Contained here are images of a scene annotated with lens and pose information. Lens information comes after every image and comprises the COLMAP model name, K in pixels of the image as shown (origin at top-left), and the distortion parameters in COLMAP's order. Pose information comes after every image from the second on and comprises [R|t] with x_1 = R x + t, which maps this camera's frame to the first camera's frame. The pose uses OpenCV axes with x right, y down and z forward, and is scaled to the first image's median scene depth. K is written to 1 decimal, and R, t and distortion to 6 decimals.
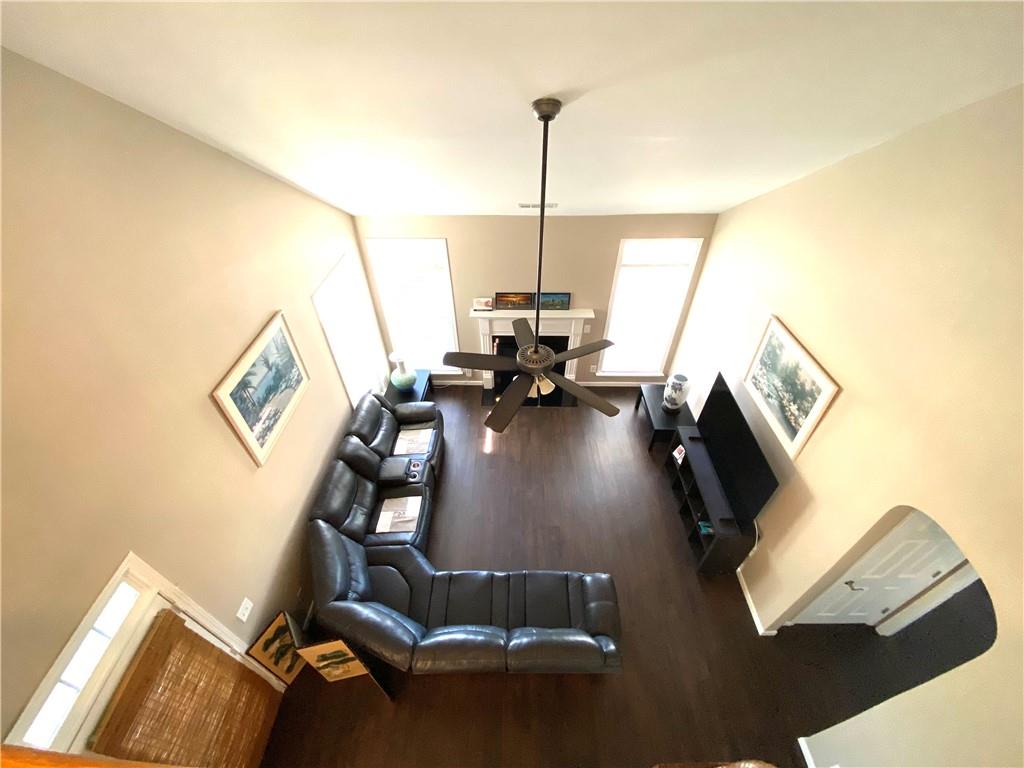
lens RADIAL K [[416.4, 0, 512.0], [0, 416.4, 384.0], [0, 0, 1]] dist [0.026957, -0.021320]
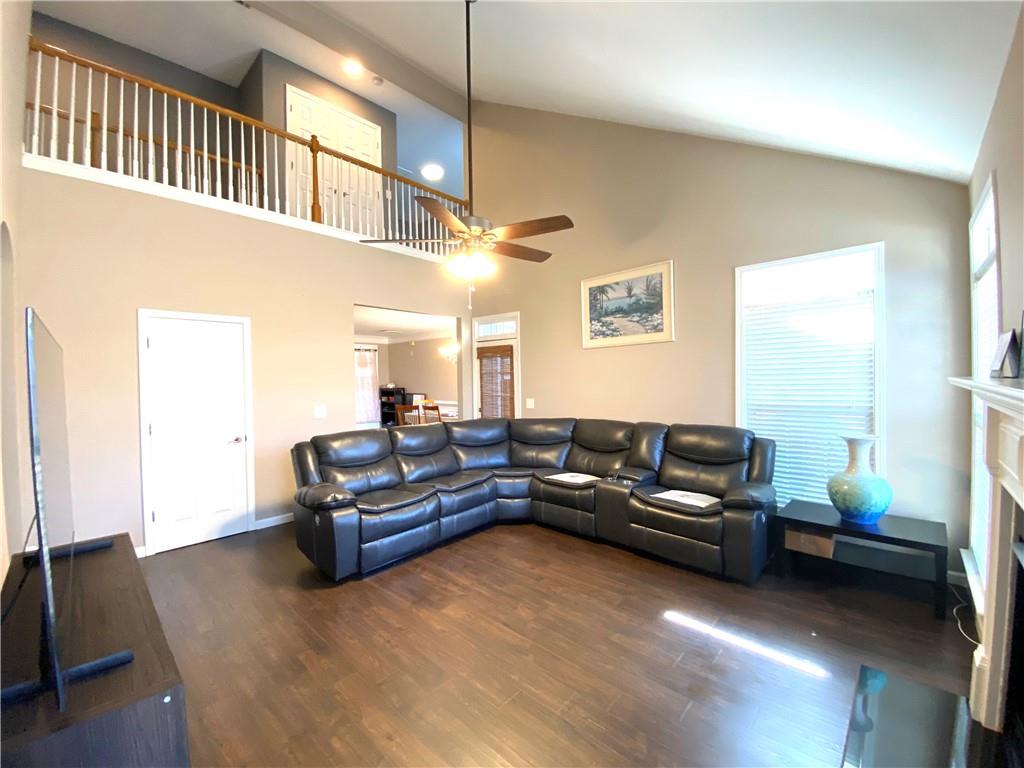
lens RADIAL K [[416.4, 0, 512.0], [0, 416.4, 384.0], [0, 0, 1]] dist [0.026957, -0.021320]
pose [[-0.661357, 0.034638, -0.749271, 0.451138], [-0.473078, 0.755927, 0.452517, -0.173042], [0.582068, 0.653739, -0.483551, 1.140066]]
